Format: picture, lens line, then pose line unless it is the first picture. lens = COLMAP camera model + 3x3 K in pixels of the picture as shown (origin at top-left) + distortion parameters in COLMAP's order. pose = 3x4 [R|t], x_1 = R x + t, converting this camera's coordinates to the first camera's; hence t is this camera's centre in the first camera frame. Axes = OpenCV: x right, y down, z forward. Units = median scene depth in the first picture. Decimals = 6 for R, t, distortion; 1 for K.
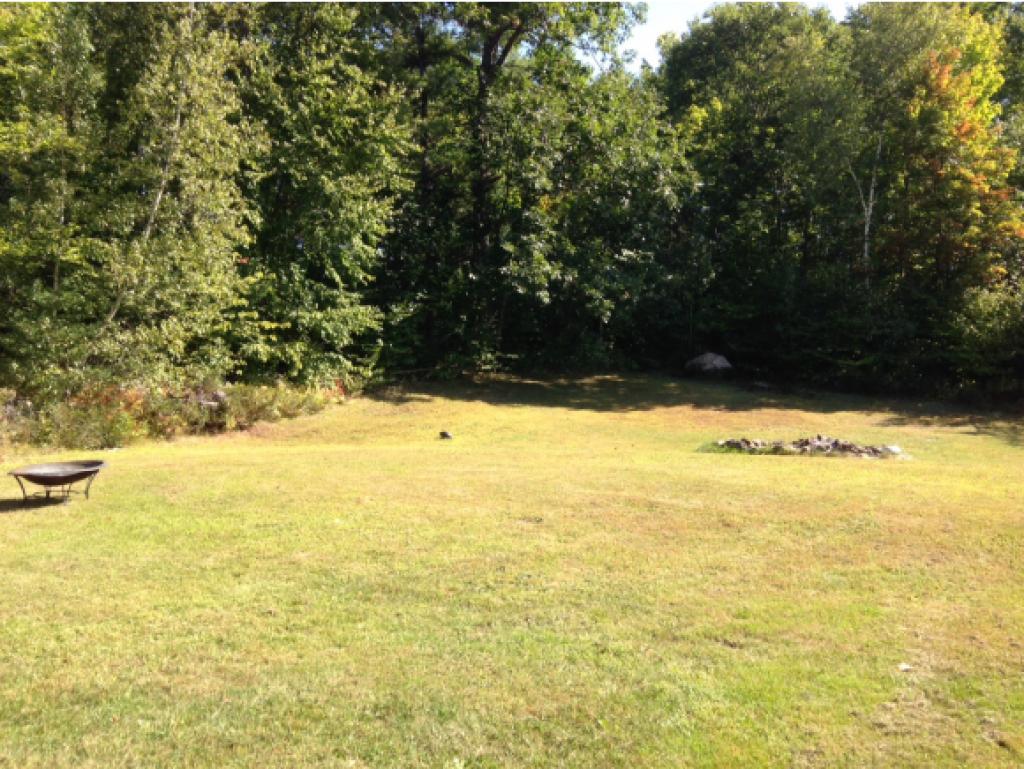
lens RADIAL K [[970.1, 0, 512.0], [0, 970.1, 384.5], [0, 0, 1]] dist [0.138507, -0.225032]
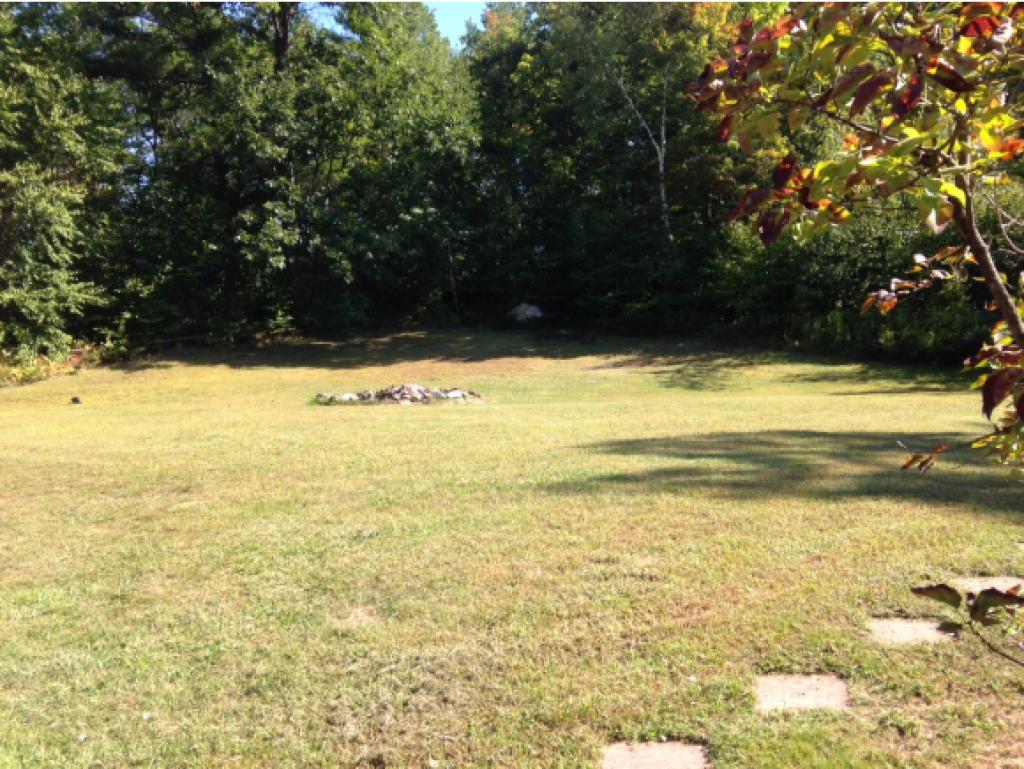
lens RADIAL K [[970.1, 0, 512.0], [0, 970.1, 384.5], [0, 0, 1]] dist [0.138507, -0.225032]
pose [[0.985854, -0.049017, -0.160277, 0.429990], [0.056331, 0.997553, 0.041408, 0.011575], [0.157855, -0.049851, 0.986203, -0.005625]]
